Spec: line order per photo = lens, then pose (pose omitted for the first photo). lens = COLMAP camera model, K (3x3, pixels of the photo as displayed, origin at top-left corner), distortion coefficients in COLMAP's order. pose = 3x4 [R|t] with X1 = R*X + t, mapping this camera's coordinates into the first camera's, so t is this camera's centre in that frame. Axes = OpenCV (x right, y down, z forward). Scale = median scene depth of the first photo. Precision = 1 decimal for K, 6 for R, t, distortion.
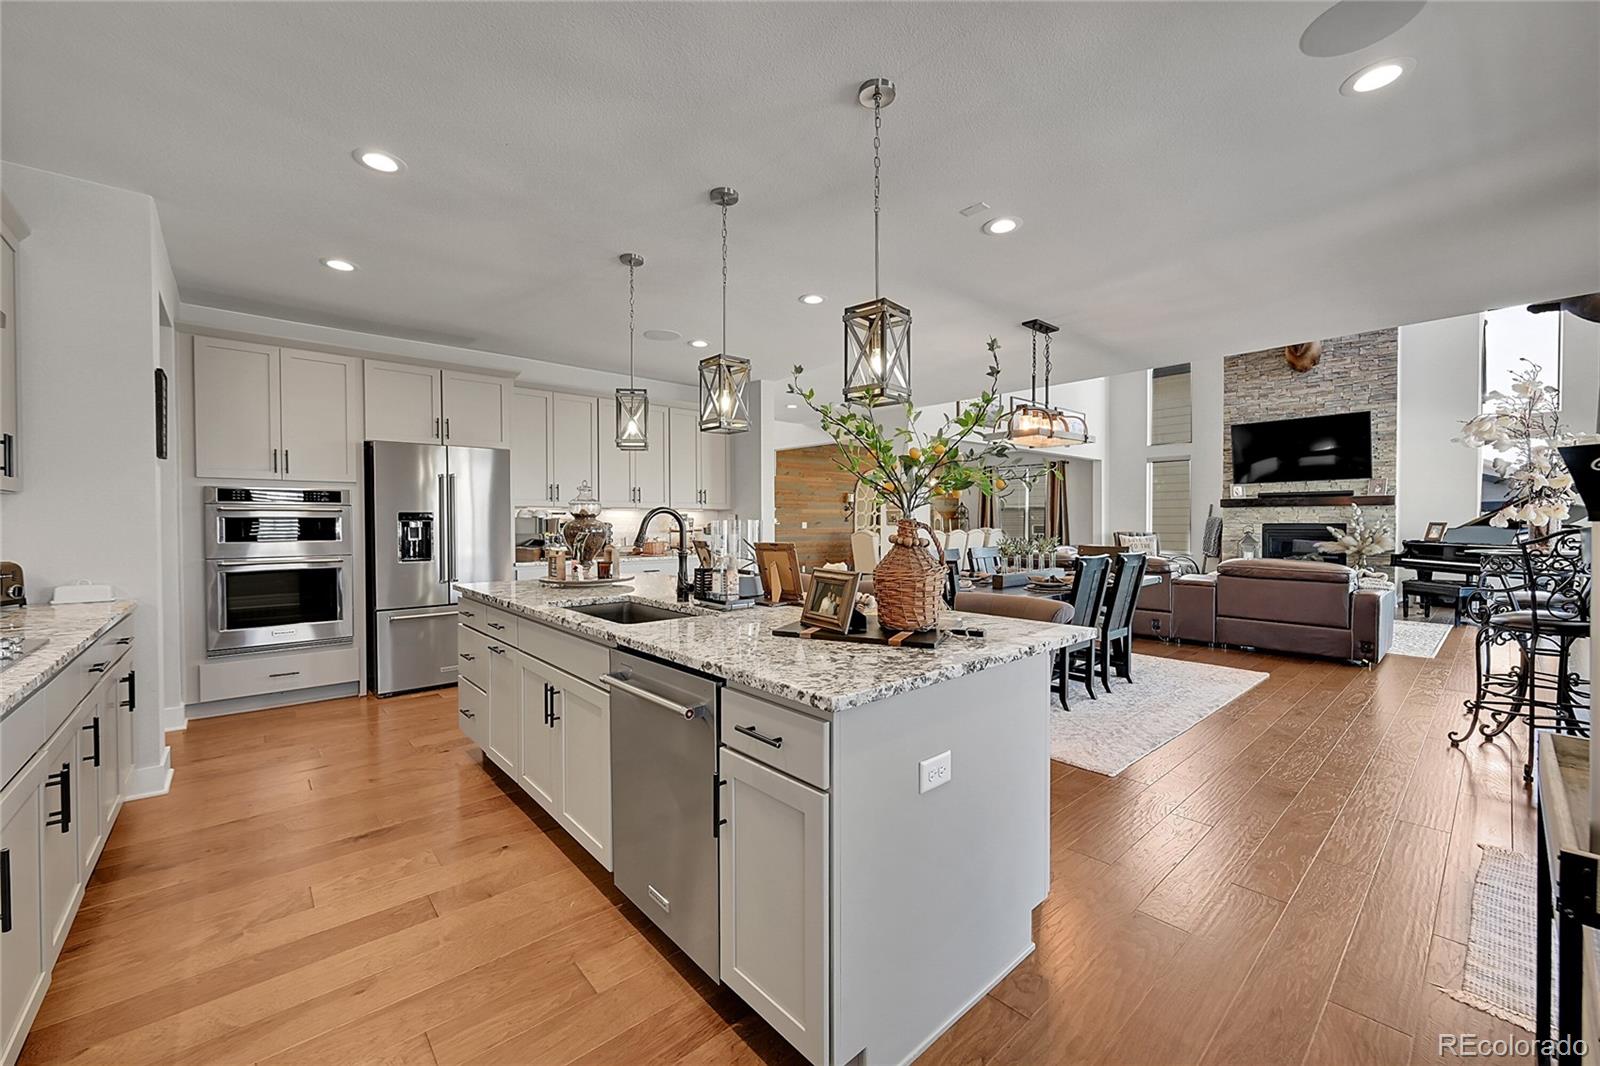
lens RADIAL K [[627.7, 0, 799.1], [0, 627.7, 532.1], [0, 0, 1]] dist [-0.001041, 0.000857]
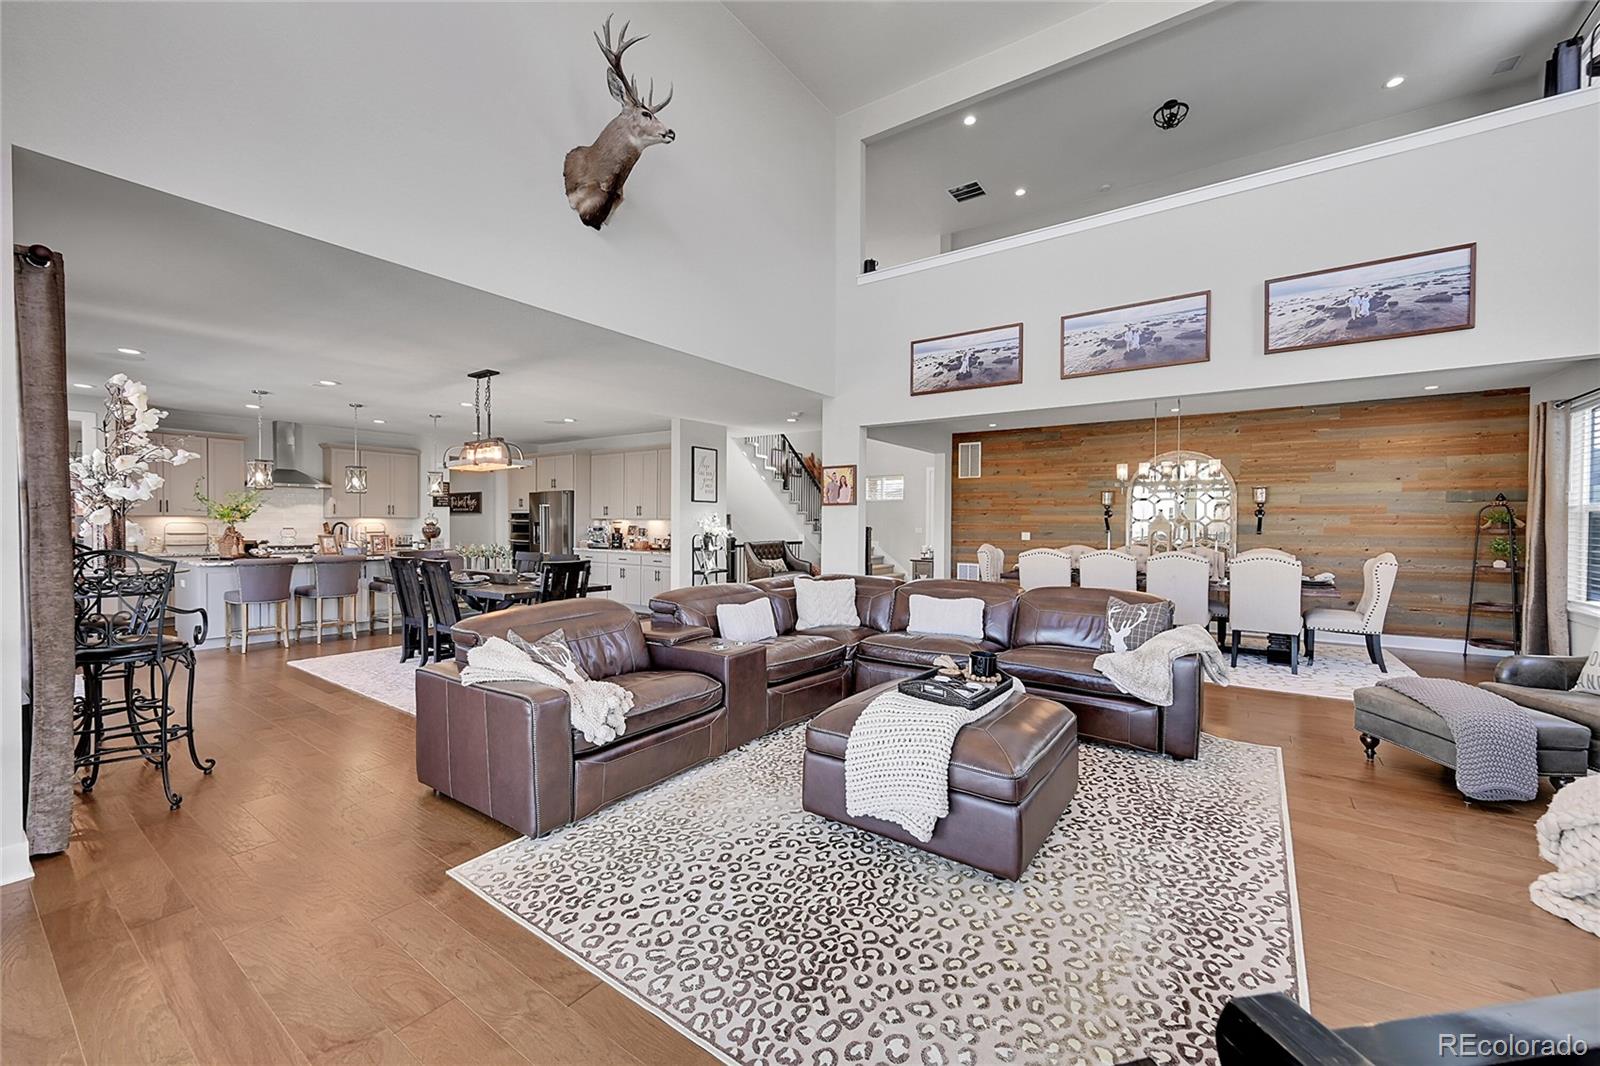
lens RADIAL K [[627.7, 0, 798.7], [0, 627.7, 530.9], [0, 0, 1]] dist [-0.001041, 0.000857]
pose [[0.235562, 0.016418, -0.971721, 0.883935], [-0.021867, 0.999694, 0.011589, -0.025980], [0.971613, 0.018519, 0.235849, 0.676542]]
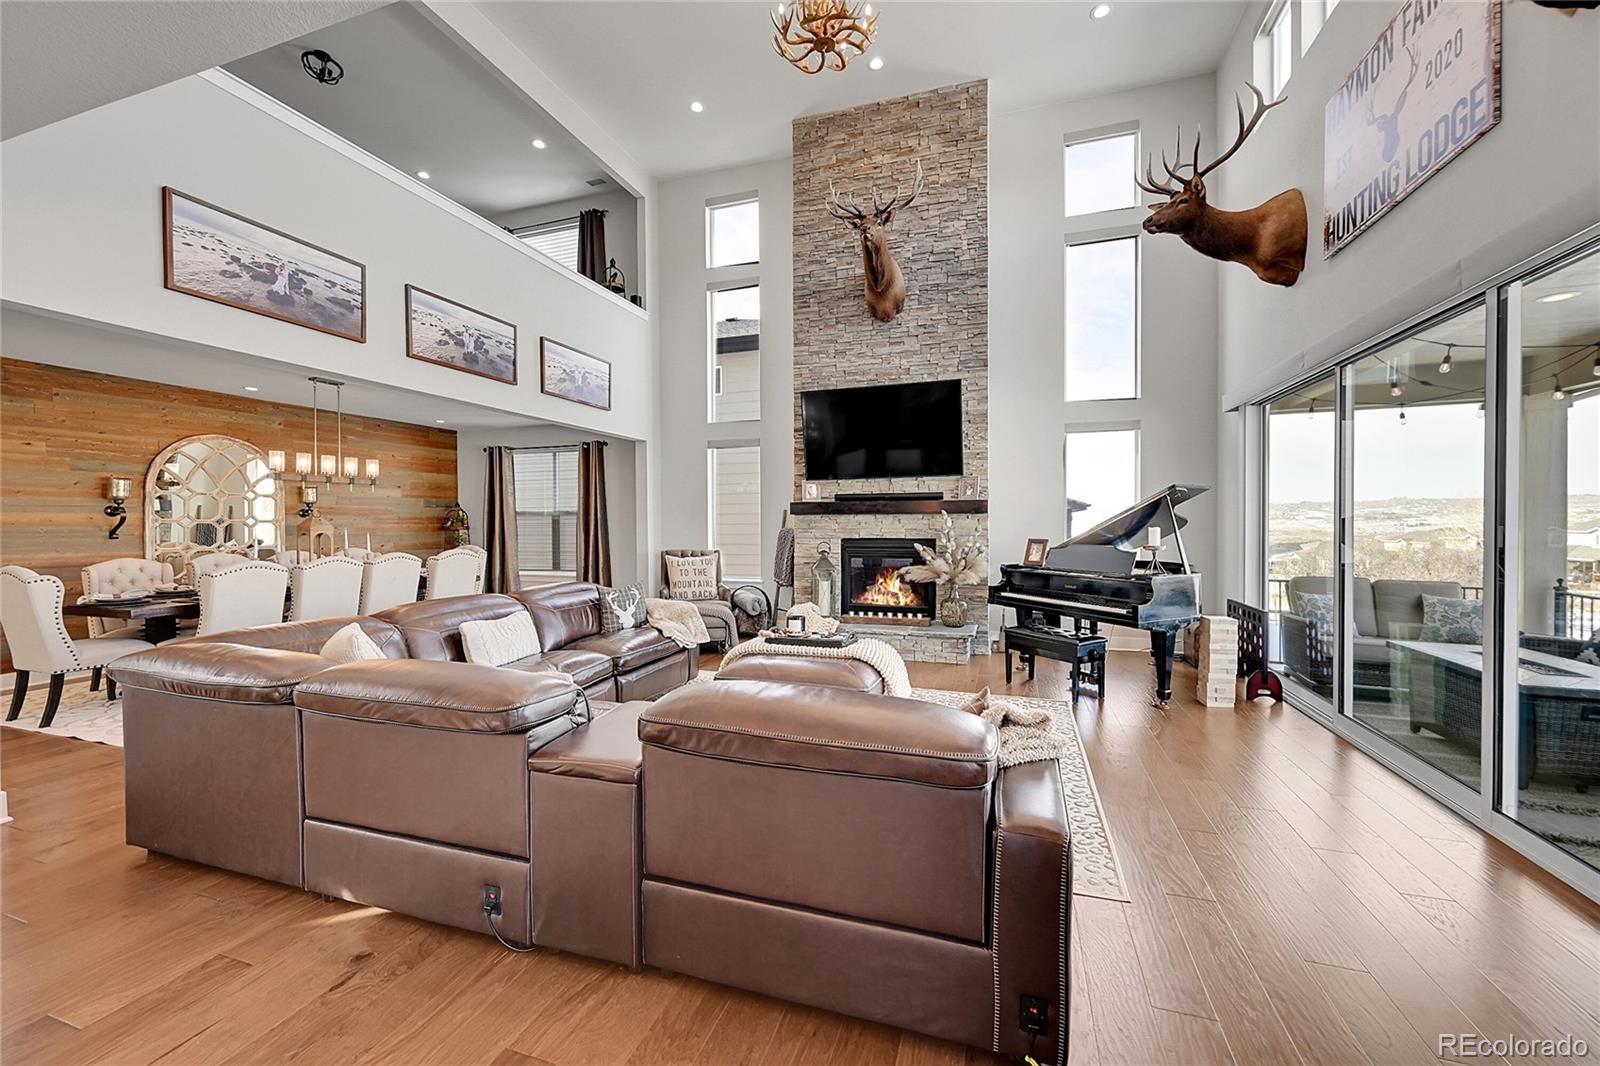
lens RADIAL K [[627.7, 0, 798.7], [0, 627.7, 529.5], [0, 0, 1]] dist [-0.001041, 0.000857]
pose [[0.867400, -0.006253, 0.497572, 0.380245], [0.010218, 0.999934, -0.005247, -0.021789], [-0.497506, 0.009636, 0.867407, 0.455901]]
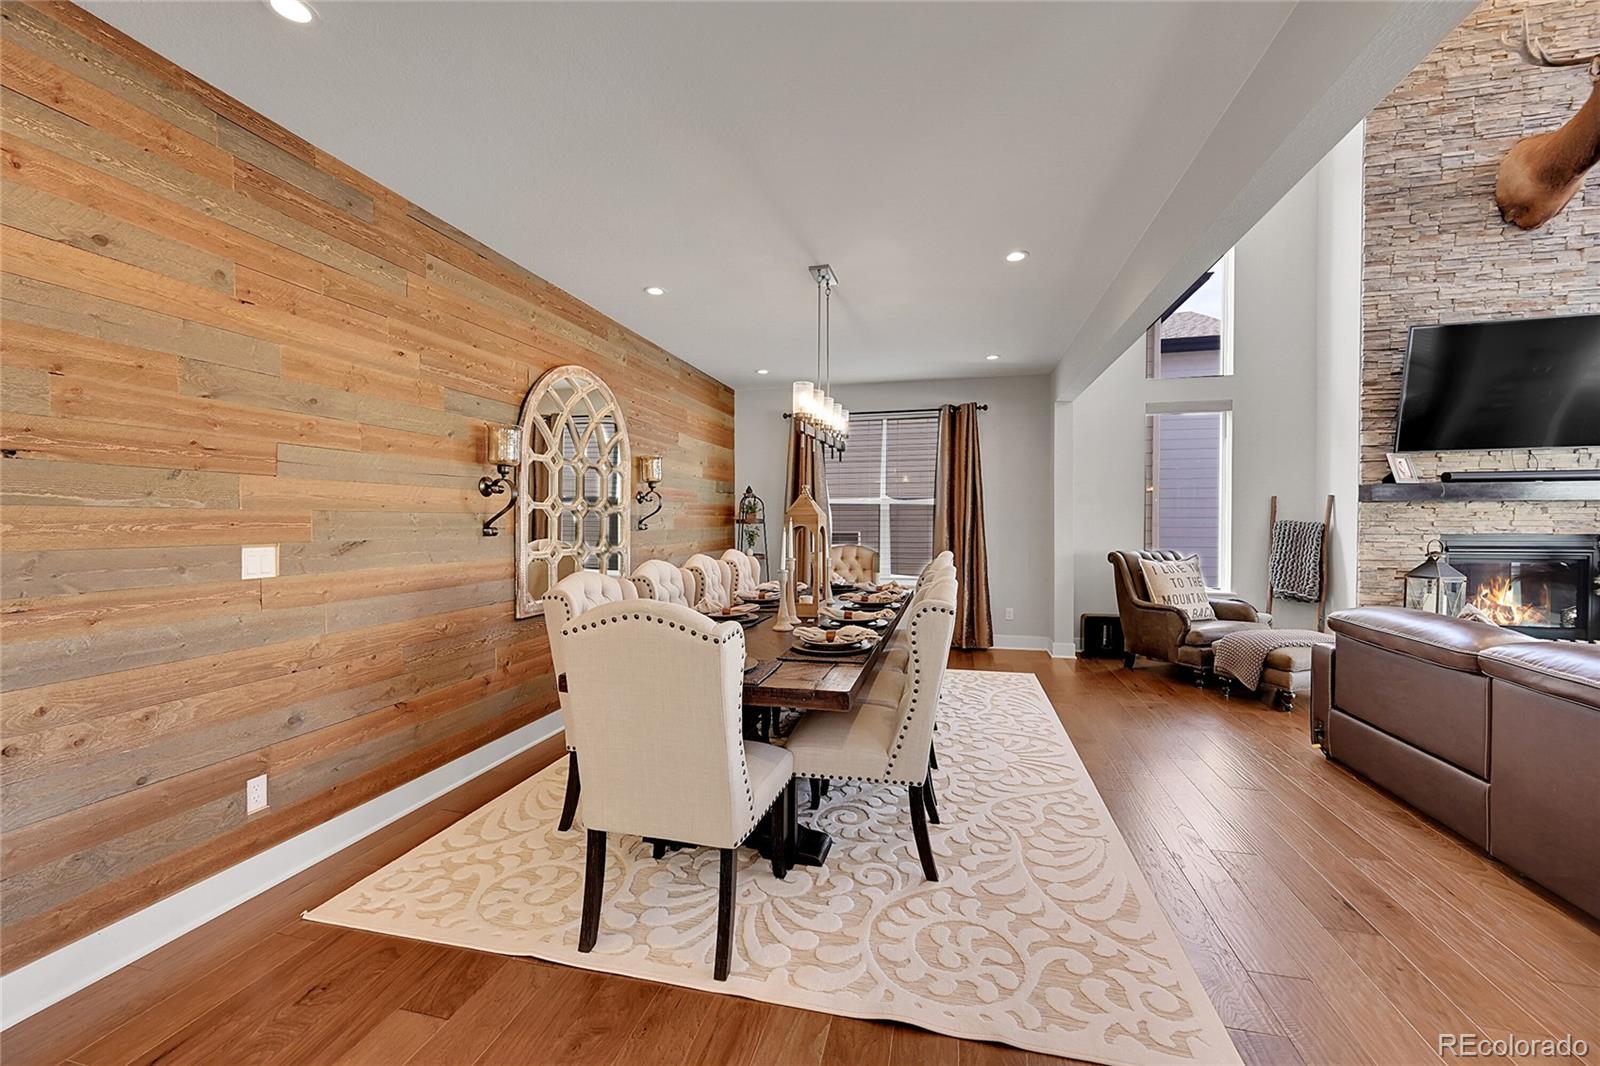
lens RADIAL K [[627.7, 0, 802.0], [0, 627.7, 534.7], [0, 0, 1]] dist [-0.001041, 0.000857]
pose [[0.820714, -0.013812, 0.571172, 0.043392], [0.011226, 0.999905, 0.008049, -0.024178], [-0.571229, -0.000194, 0.820791, 0.942871]]
